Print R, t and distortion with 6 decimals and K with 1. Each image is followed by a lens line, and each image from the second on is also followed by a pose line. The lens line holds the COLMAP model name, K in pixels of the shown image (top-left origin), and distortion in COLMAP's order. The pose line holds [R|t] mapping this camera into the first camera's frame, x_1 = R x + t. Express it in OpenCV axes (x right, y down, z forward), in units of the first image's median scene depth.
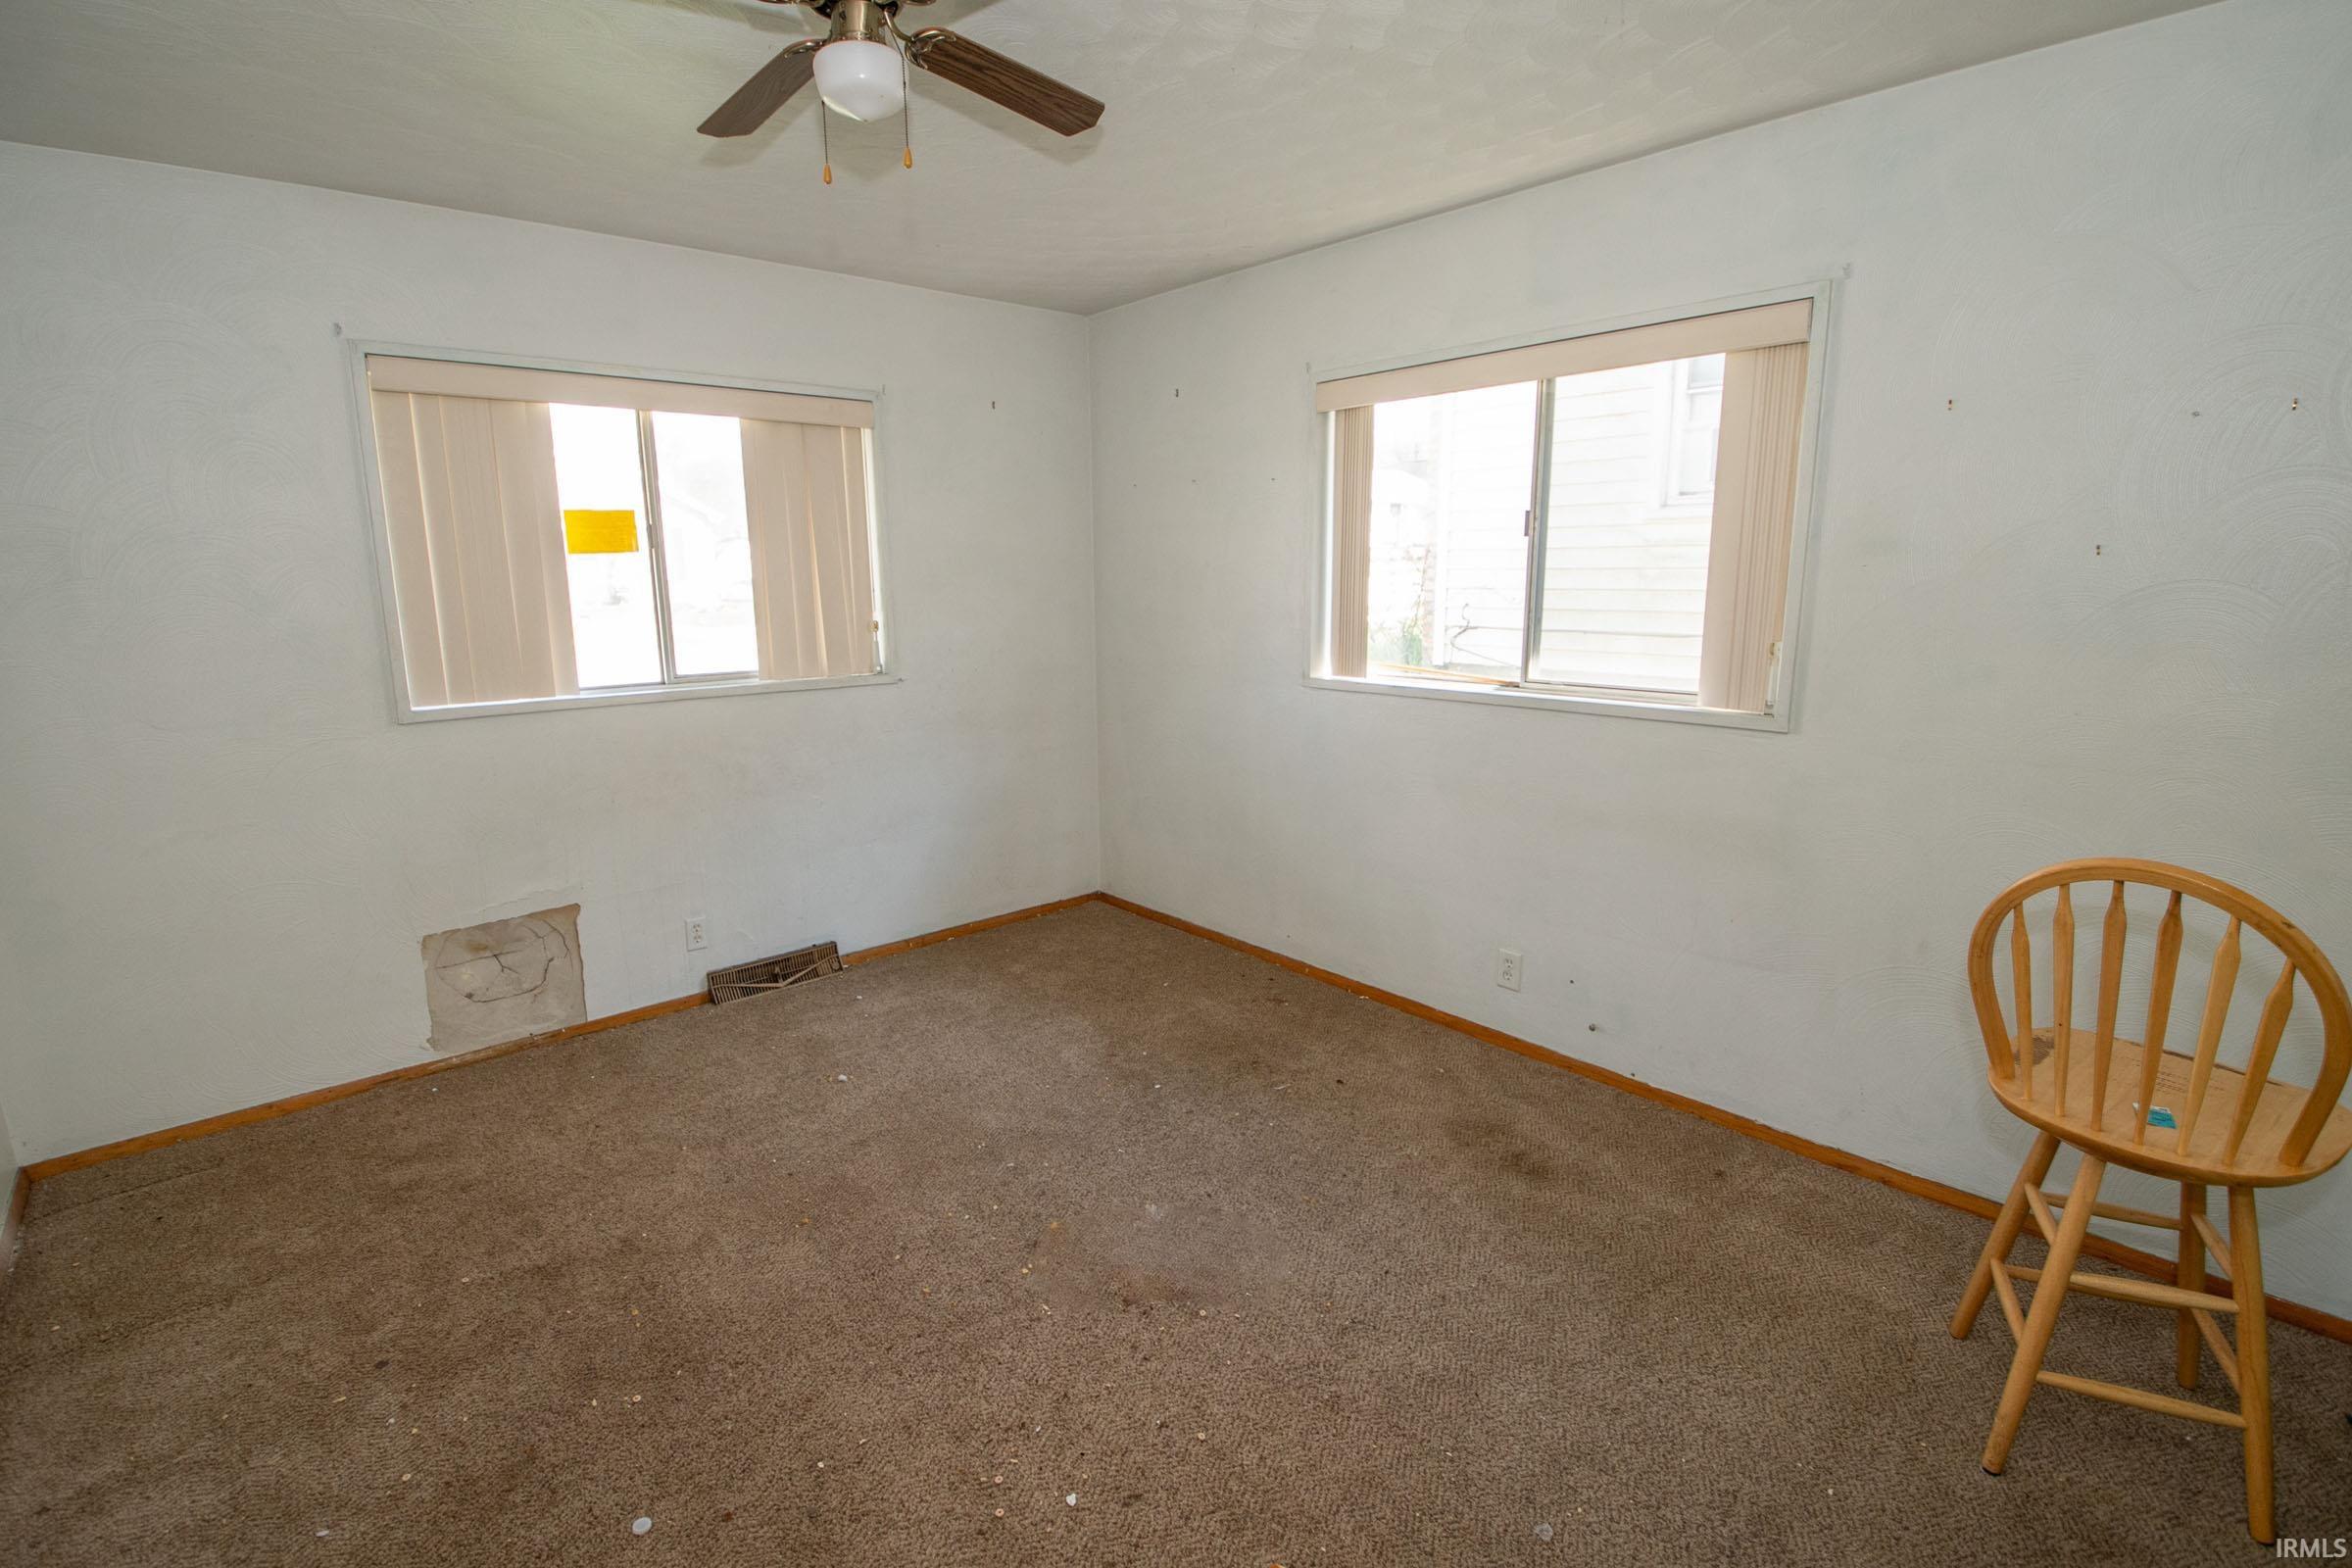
lens RADIAL K [[1067.9, 0, 1107.4], [0, 1067.9, 776.3], [0, 0, 1]] dist [-0.001389, -0.017940]
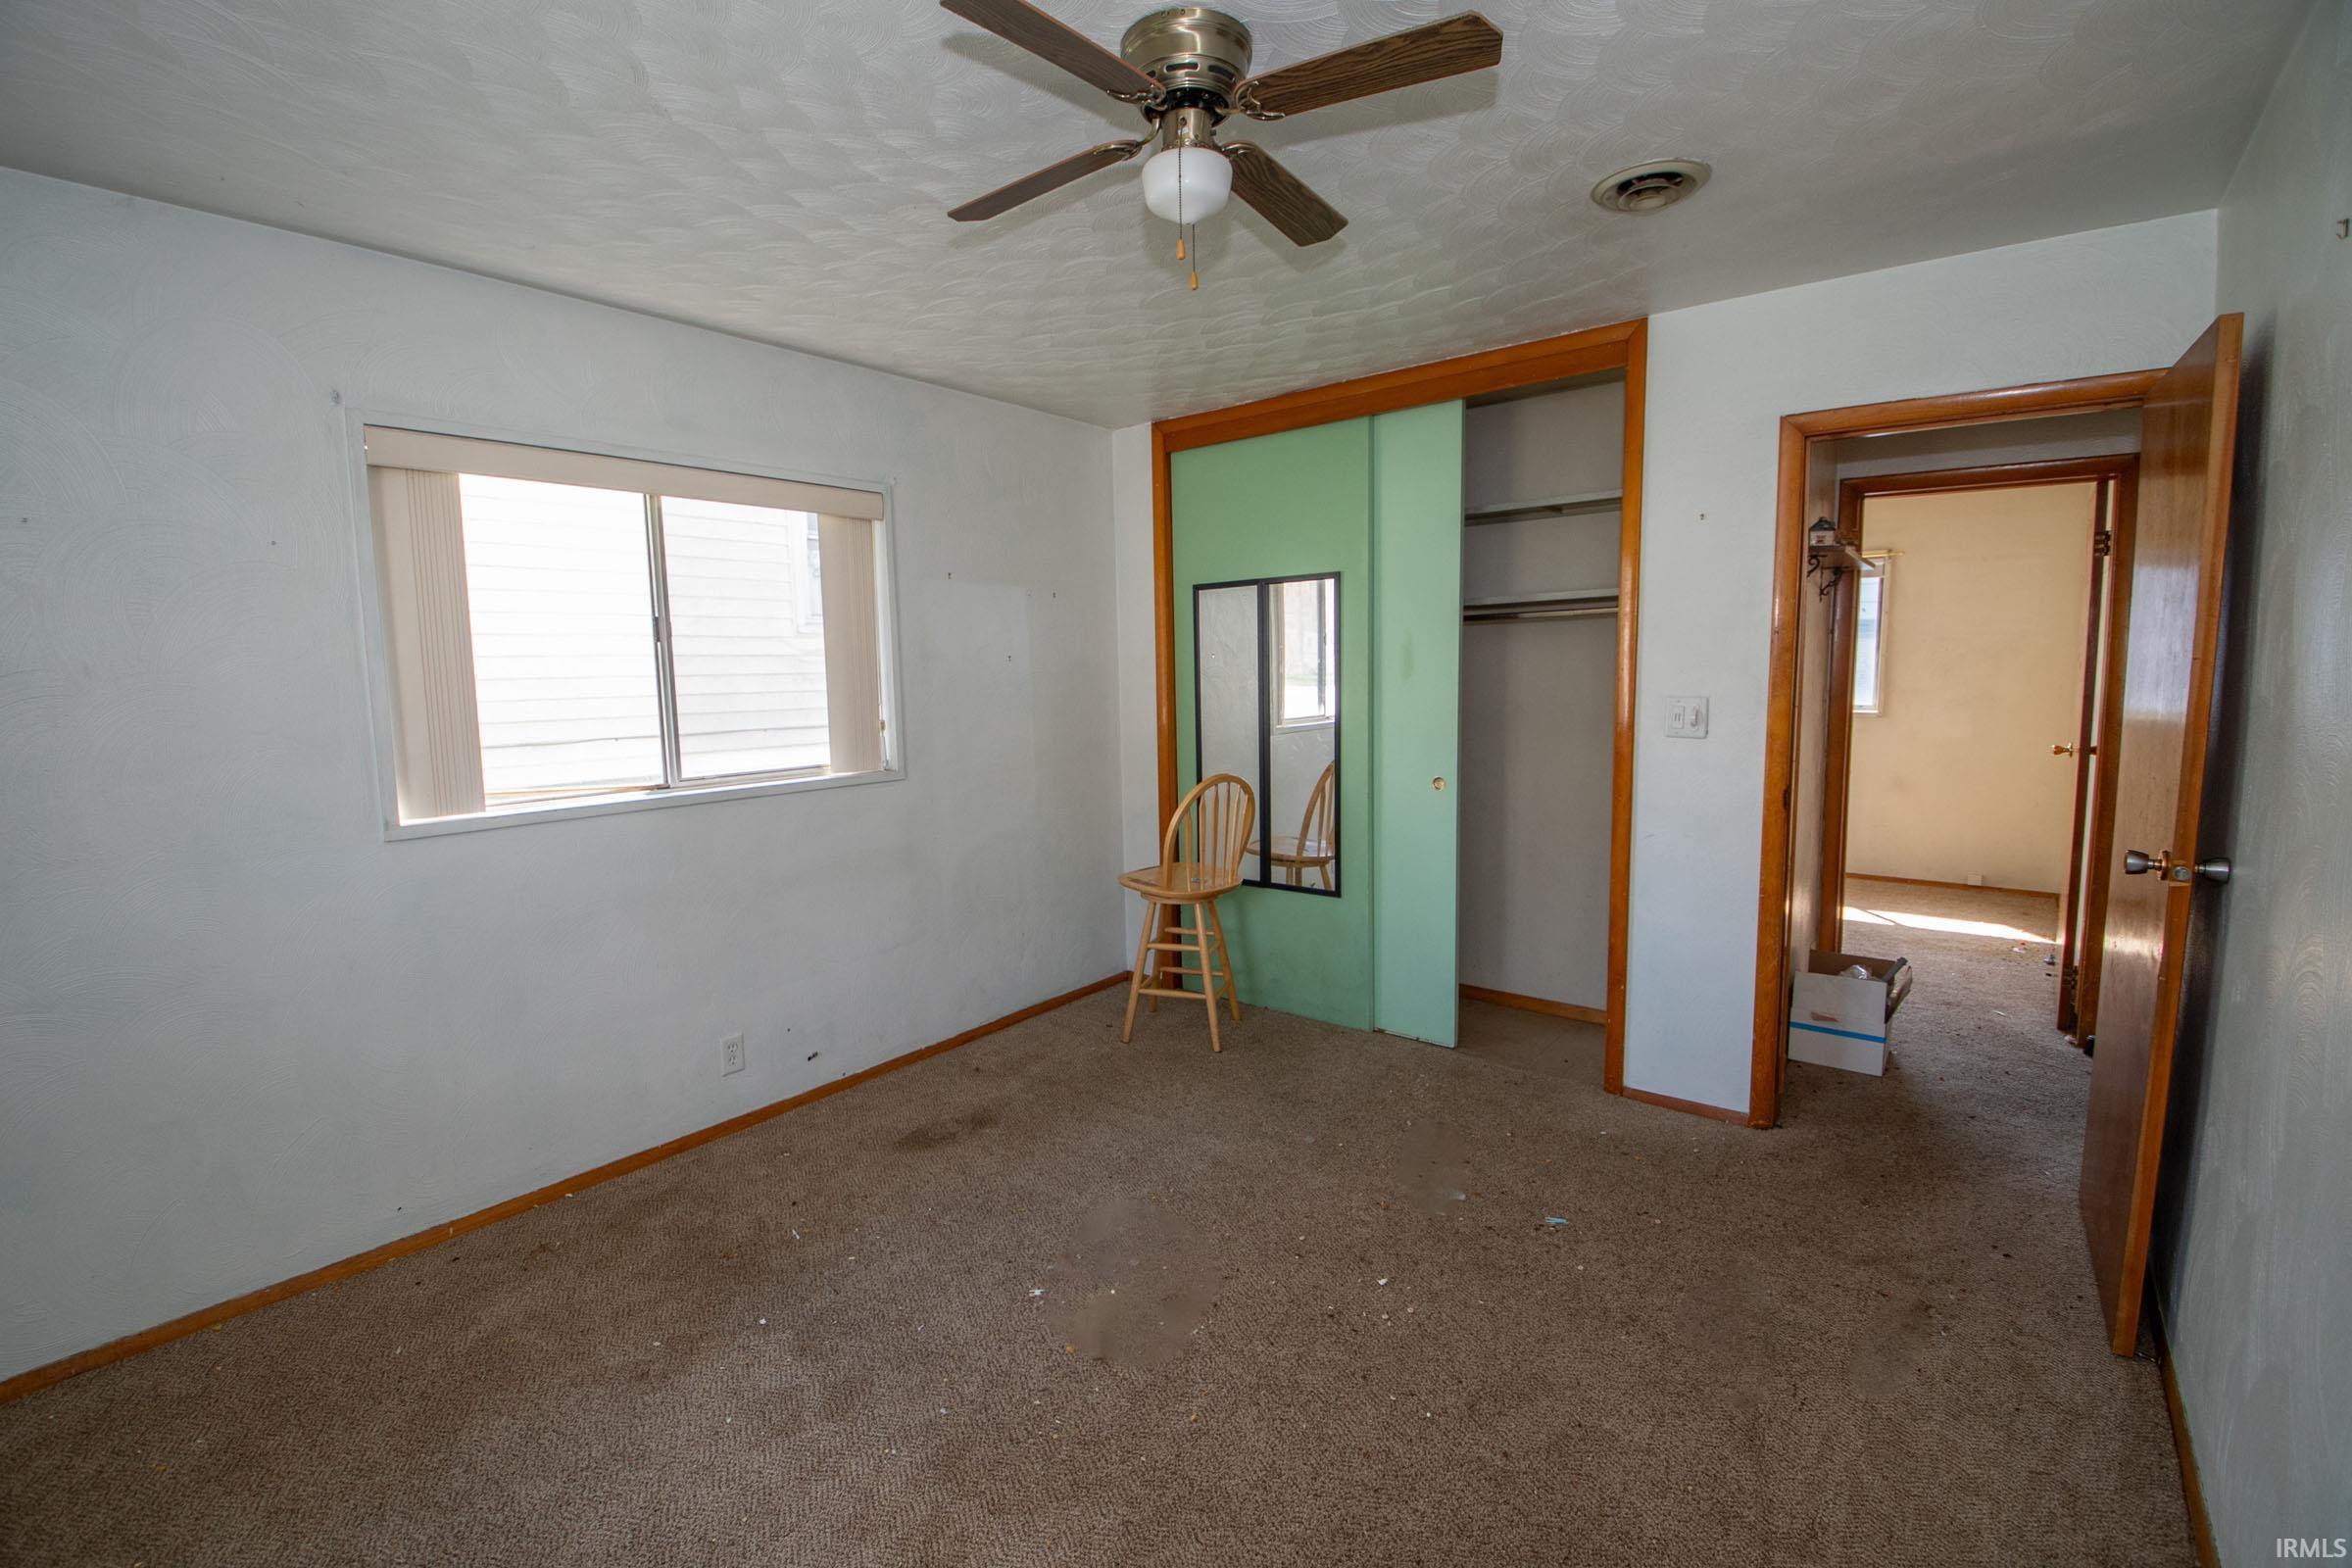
lens RADIAL K [[1055.5, 0, 1176.0], [0, 1055.5, 784.0], [0, 0, 1]] dist [-0.001214, -0.000338]
pose [[-0.213754, -0.096263, 0.972133, -0.757548], [0.204185, 0.968750, 0.140824, -0.142413], [-0.955310, 0.228596, -0.187419, 0.791327]]
